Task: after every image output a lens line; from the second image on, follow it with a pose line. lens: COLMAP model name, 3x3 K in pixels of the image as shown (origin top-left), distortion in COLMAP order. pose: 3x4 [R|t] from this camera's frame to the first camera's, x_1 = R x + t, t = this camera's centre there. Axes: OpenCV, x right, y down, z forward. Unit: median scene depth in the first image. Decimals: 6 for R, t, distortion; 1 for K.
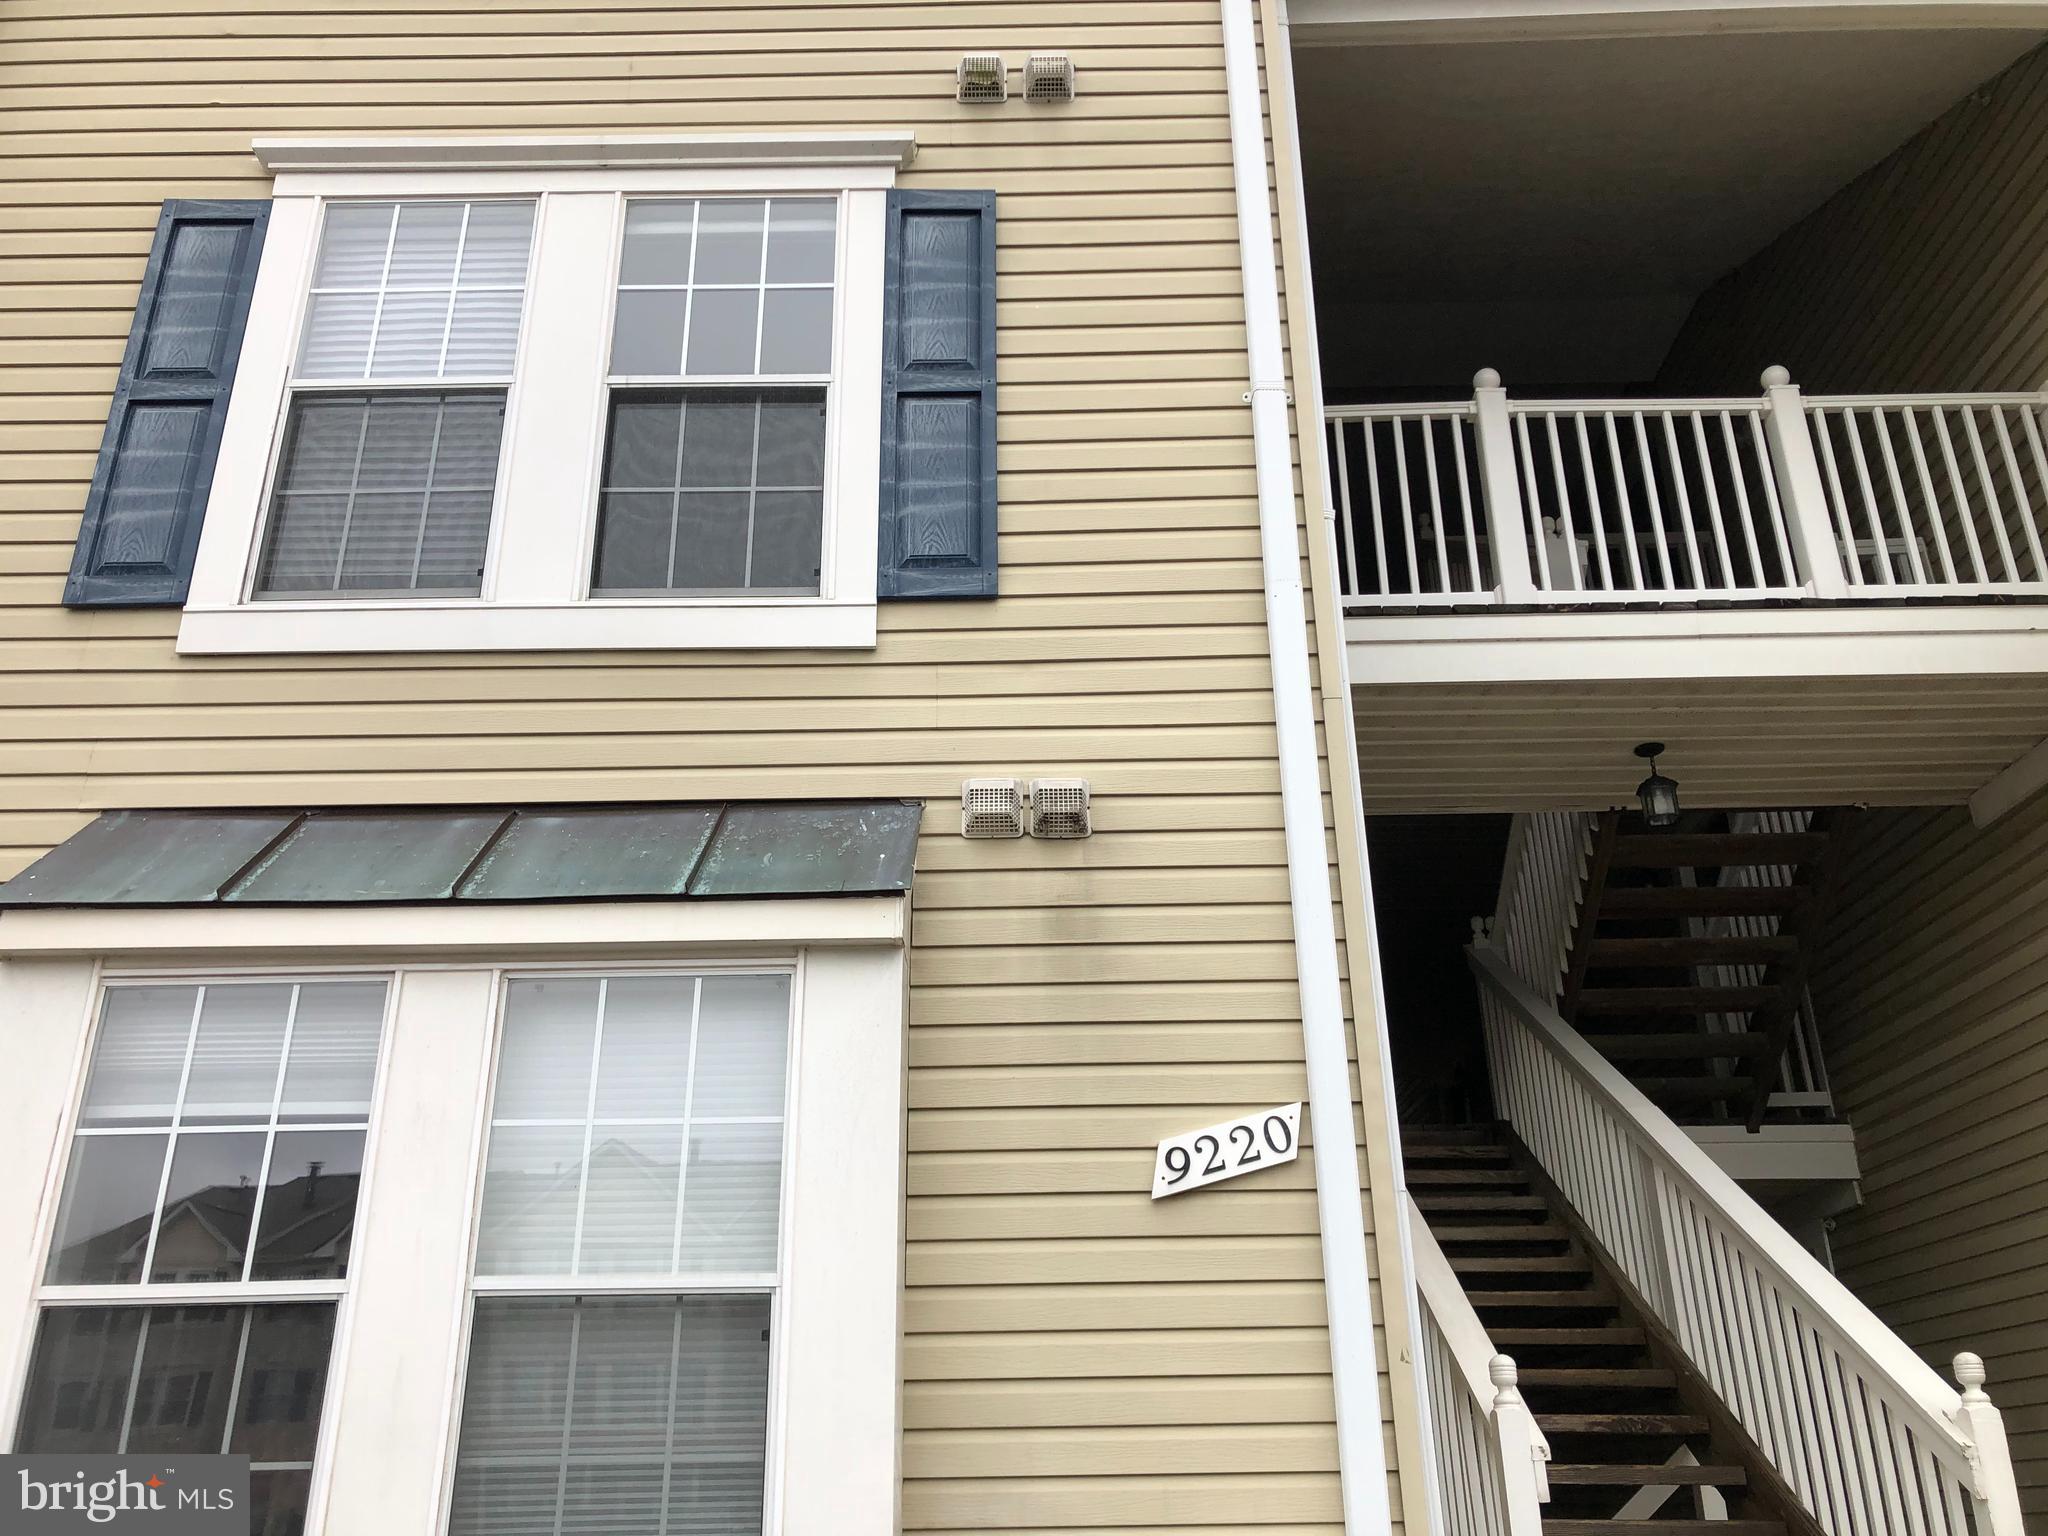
lens RADIAL K [[1668.5, 0, 1027.3], [0, 1668.5, 757.5], [0, 0, 1]] dist [0.110008, -0.216268]
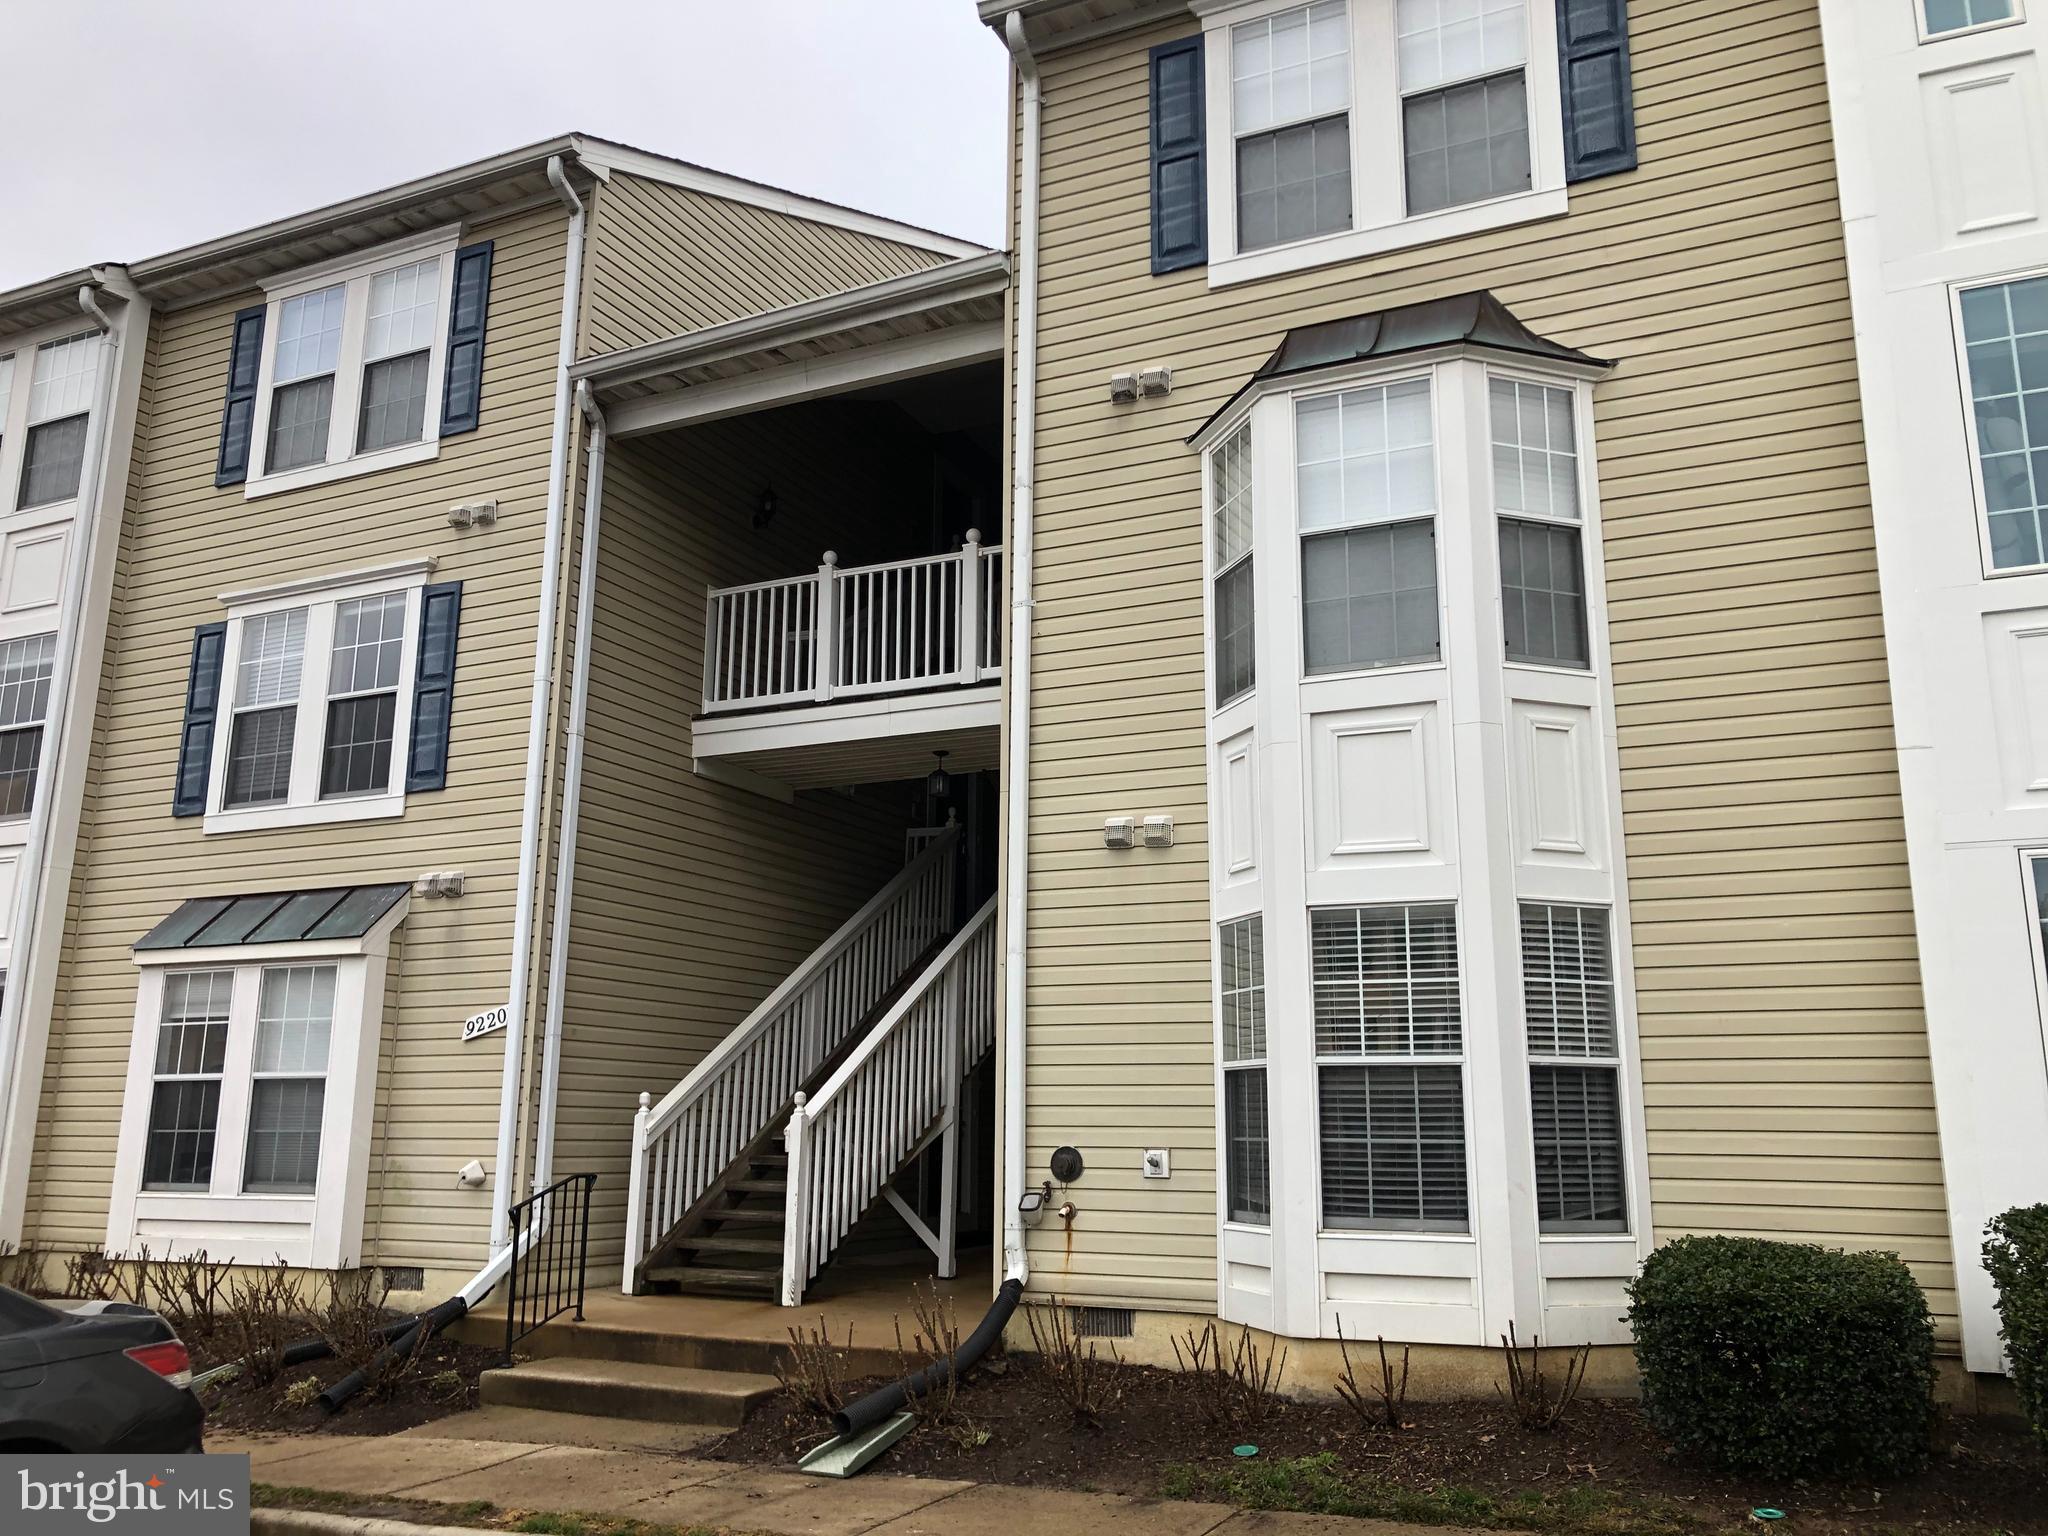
lens RADIAL K [[1668.5, 0, 1027.3], [0, 1668.5, 757.5], [0, 0, 1]] dist [0.110008, -0.216268]
pose [[0.902487, -0.077400, -0.423705, 1.672903], [0.158078, 0.974595, 0.158670, -0.371707], [0.400660, -0.210176, 0.891795, -0.752969]]
